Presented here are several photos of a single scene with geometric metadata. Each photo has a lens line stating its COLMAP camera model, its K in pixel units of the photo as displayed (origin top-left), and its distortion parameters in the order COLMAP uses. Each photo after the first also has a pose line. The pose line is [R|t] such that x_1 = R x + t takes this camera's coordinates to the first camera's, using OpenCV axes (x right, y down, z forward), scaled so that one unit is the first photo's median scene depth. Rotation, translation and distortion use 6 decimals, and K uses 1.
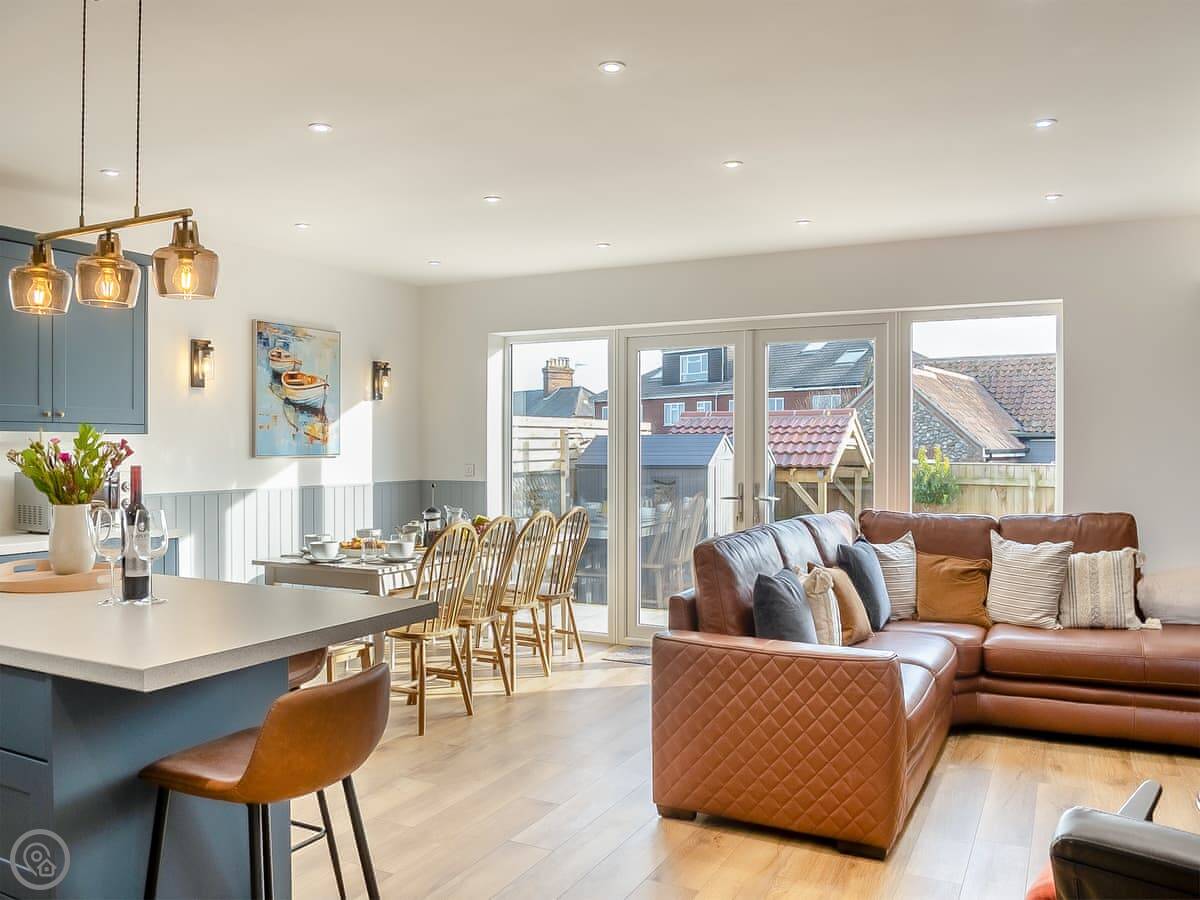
lens RADIAL K [[945.7, 0, 600.0], [0, 945.7, 450.0], [0, 0, 1]] dist [-0.048603, -0.003596]
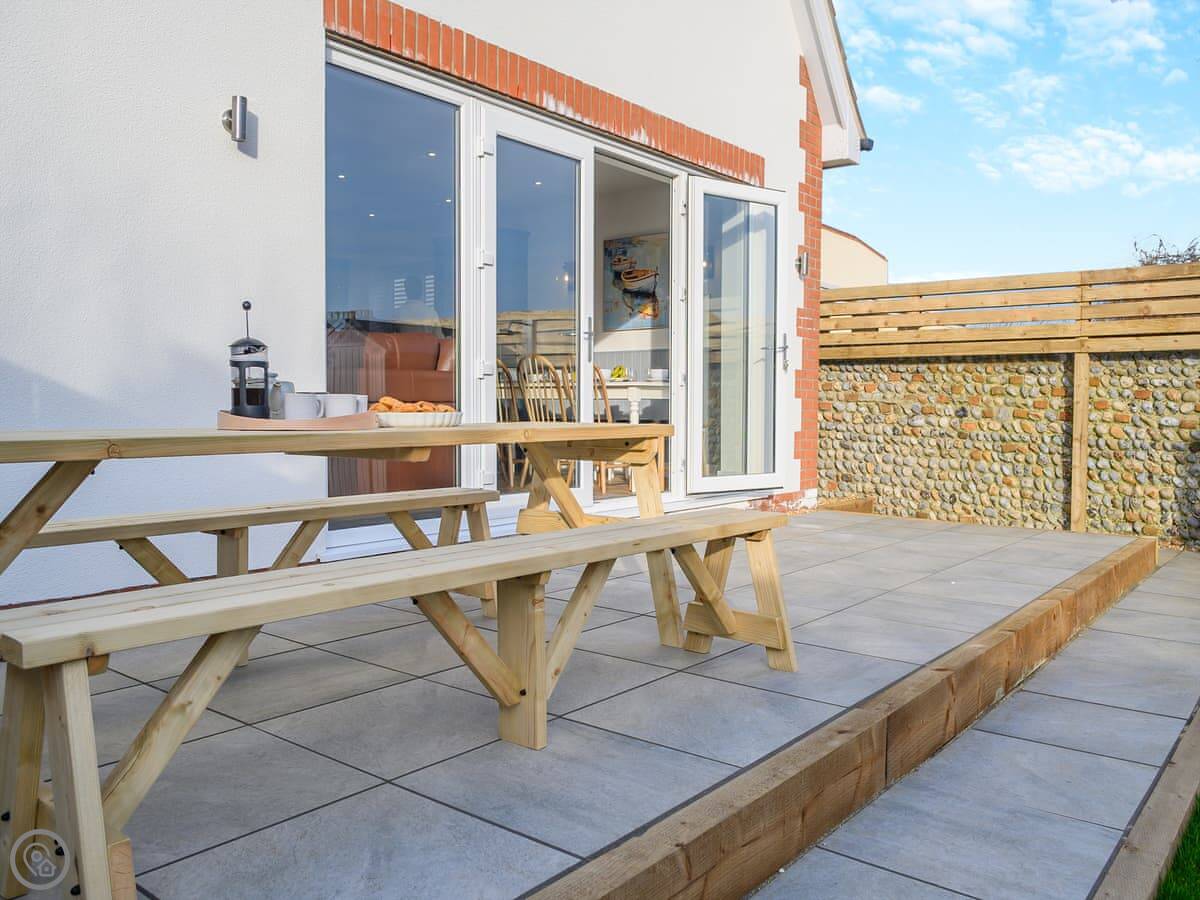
lens RADIAL K [[945.7, 0, 600.0], [0, 945.7, 450.0], [0, 0, 1]] dist [-0.048603, -0.003596]
pose [[-0.207049, 0.046004, -0.977248, 1.046460], [-0.009259, 0.998757, 0.048978, 0.115265], [0.978287, 0.019189, -0.206366, 1.193090]]
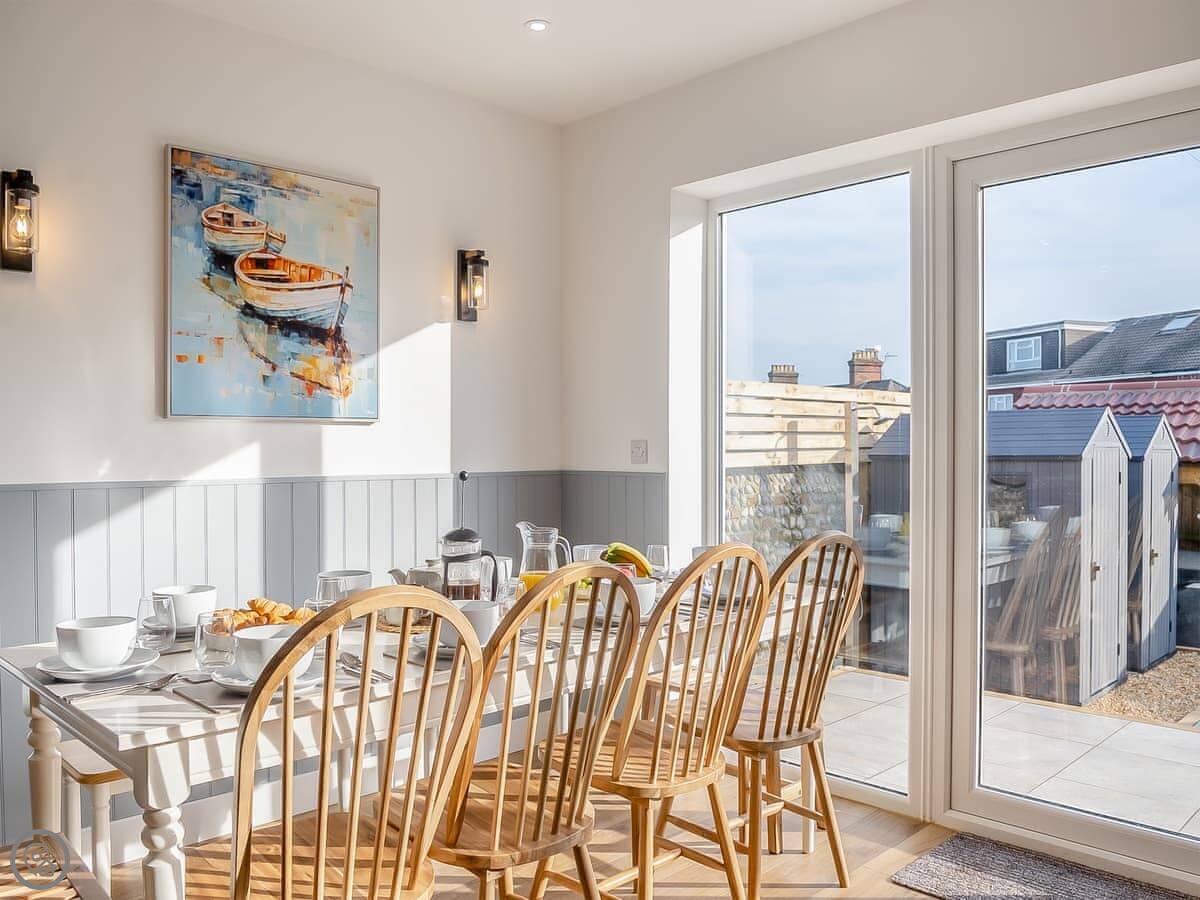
lens RADIAL K [[945.7, 0, 600.0], [0, 945.7, 450.0], [0, 0, 1]] dist [-0.048603, -0.003596]
pose [[0.948692, 0.000603, -0.316201, 0.010303], [-0.000750, 1.000000, -0.000342, 0.022696], [0.316201, 0.000561, 0.948692, 0.541478]]
